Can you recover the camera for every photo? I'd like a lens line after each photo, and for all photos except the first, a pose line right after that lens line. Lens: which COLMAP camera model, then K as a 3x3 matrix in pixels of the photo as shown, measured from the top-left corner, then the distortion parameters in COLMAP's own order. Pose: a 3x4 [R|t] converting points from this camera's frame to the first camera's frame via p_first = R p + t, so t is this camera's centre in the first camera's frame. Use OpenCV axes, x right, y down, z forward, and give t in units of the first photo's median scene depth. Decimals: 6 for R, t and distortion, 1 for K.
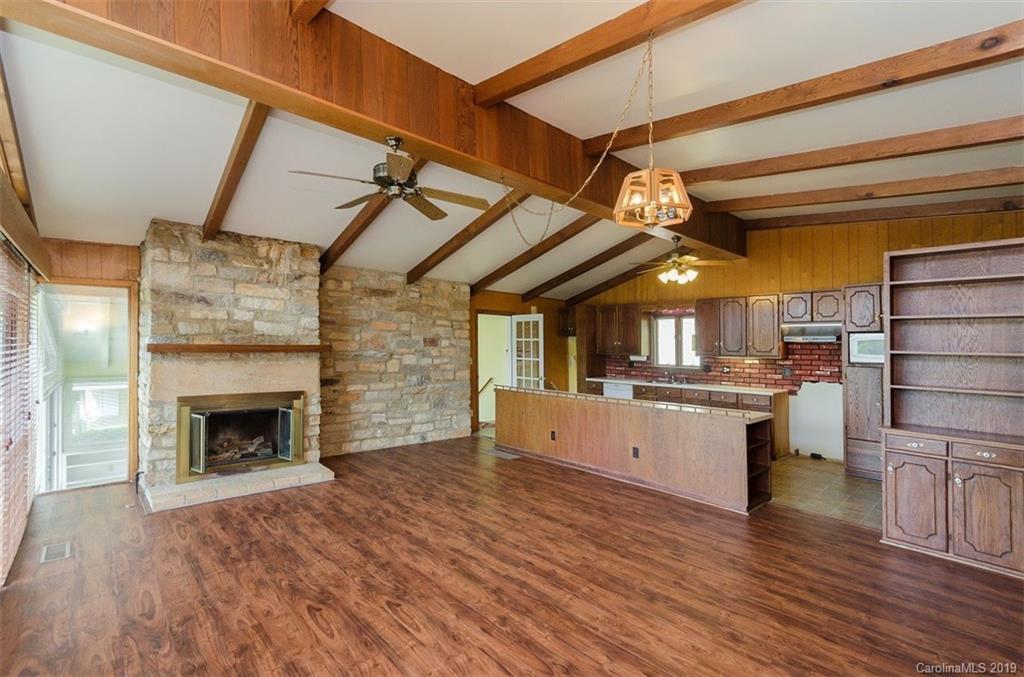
lens RADIAL K [[462.2, 0, 530.1], [0, 462.2, 333.4], [0, 0, 1]] dist [-0.000053, -0.000014]
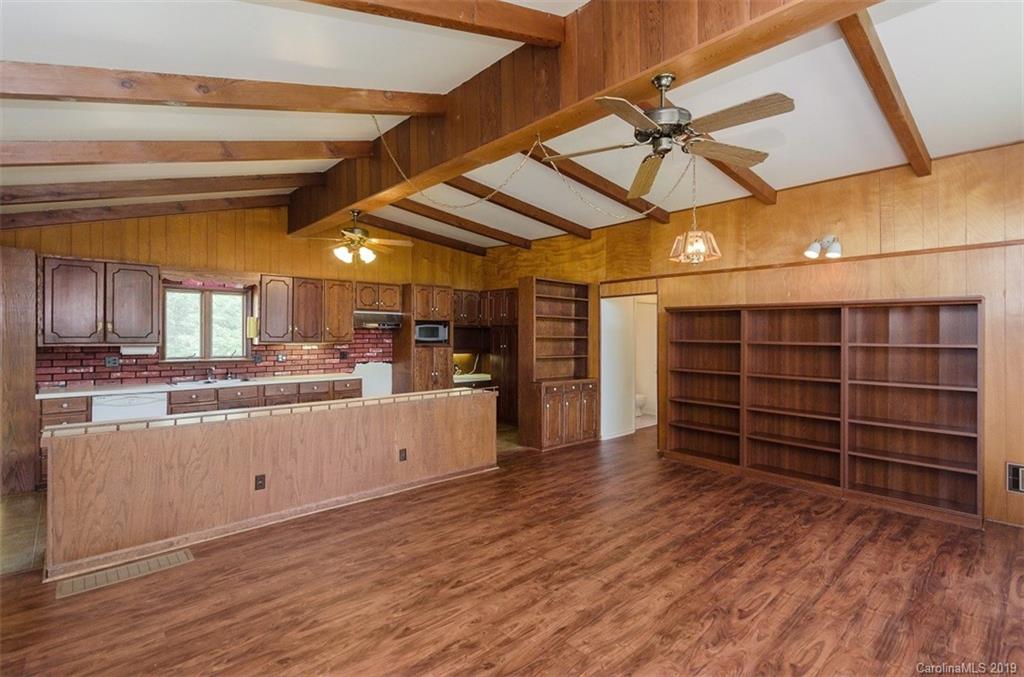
lens RADIAL K [[477.9, 0, 512.0], [0, 477.9, 338.5], [0, 0, 1]] dist [0.012913, 0.000105]
pose [[0.019887, -0.029370, 0.999371, -0.645003], [-0.035333, 0.998923, 0.030060, -0.002190], [-0.999178, -0.035908, 0.018827, 0.737336]]
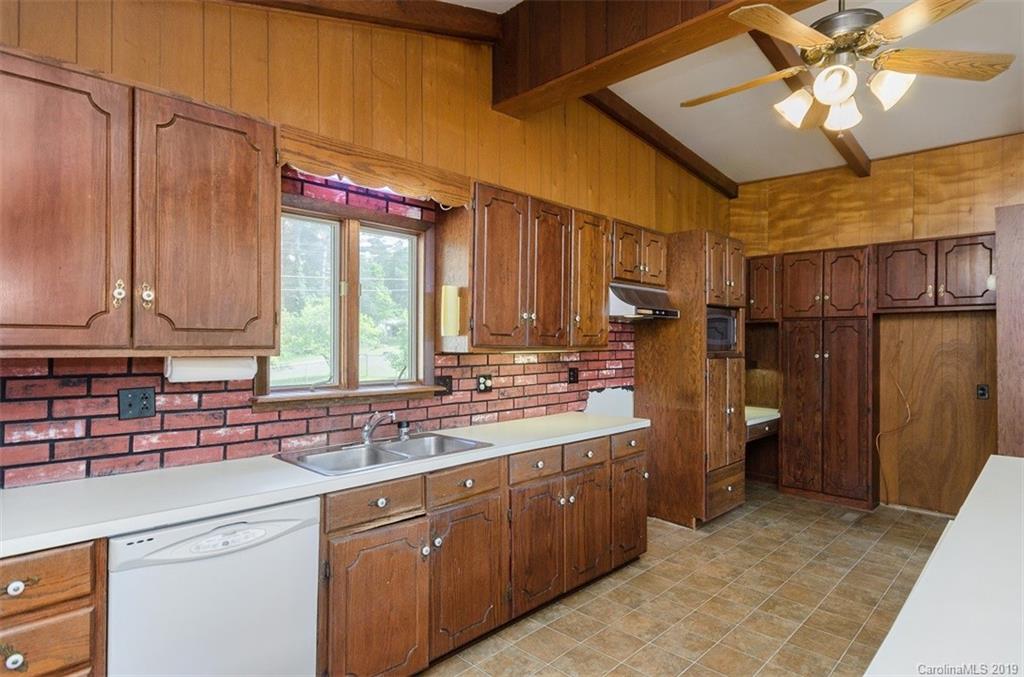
lens RADIAL K [[552.0, 0, 512.0], [0, 552.0, 338.5], [0, 0, 1]] dist [0.004721, 0.001185]
pose [[-0.038782, -0.016756, 0.999107, -0.053039], [-0.039956, 0.999086, 0.015205, 0.044223], [-0.998449, -0.039331, -0.039416, 1.345369]]
